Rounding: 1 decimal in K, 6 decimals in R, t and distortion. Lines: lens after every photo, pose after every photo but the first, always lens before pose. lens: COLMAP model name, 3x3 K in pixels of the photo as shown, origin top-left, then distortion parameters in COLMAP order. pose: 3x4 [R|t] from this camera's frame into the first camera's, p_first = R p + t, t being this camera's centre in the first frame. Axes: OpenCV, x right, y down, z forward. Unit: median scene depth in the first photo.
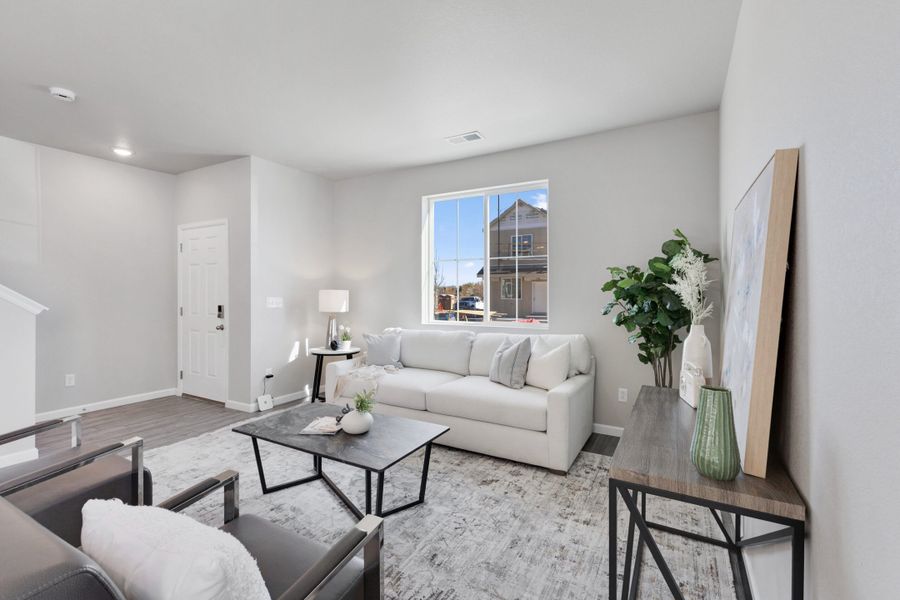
lens RADIAL K [[403.9, 0, 448.3], [0, 403.9, 289.0], [0, 0, 1]] dist [0.000011, 0.000133]
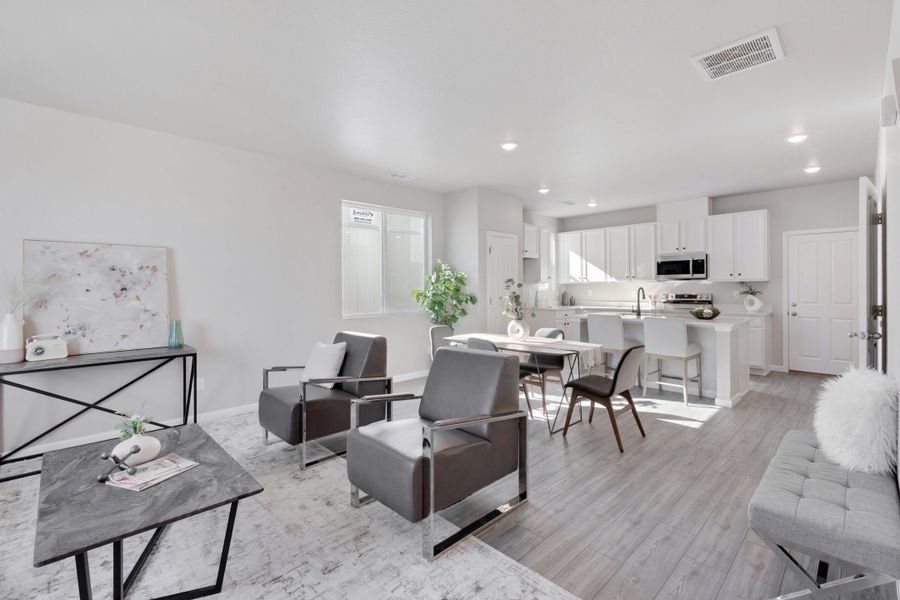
lens RADIAL K [[402.5, 0, 451.3], [0, 402.5, 288.0], [0, 0, 1]] dist [0.001282, 0.000534]
pose [[-0.961672, 0.003016, 0.274185, -0.725676], [0.002694, 0.999995, -0.001553, 0.004445], [-0.274189, -0.000754, -0.961676, 1.105290]]
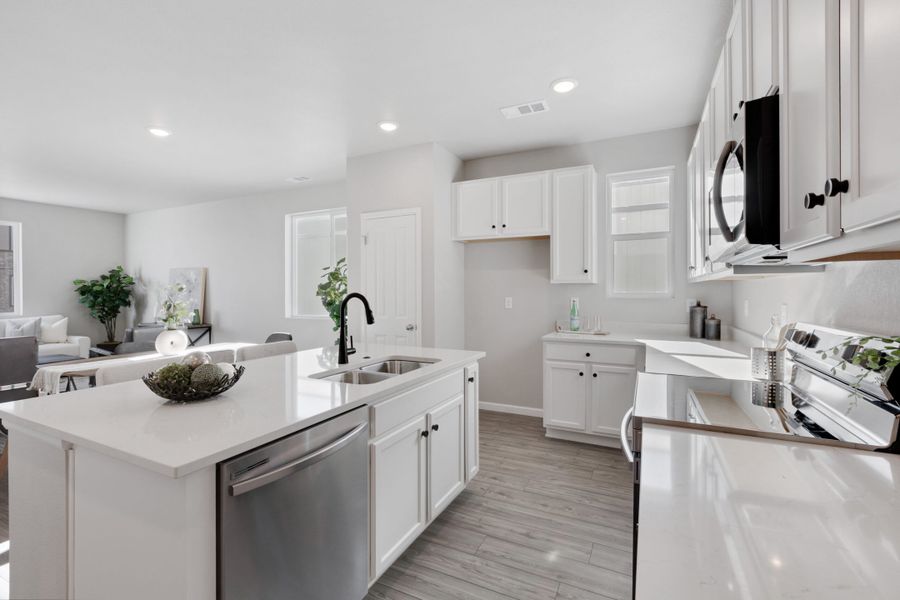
lens RADIAL K [[400.1, 0, 450.8], [0, 400.1, 291.9], [0, 0, 1]] dist [0.000903, 0.000091]
pose [[-0.060134, -0.002496, 0.998187, -1.612809], [-0.002142, 0.999995, 0.002372, -0.001491], [-0.998188, -0.001996, -0.060139, -0.685365]]
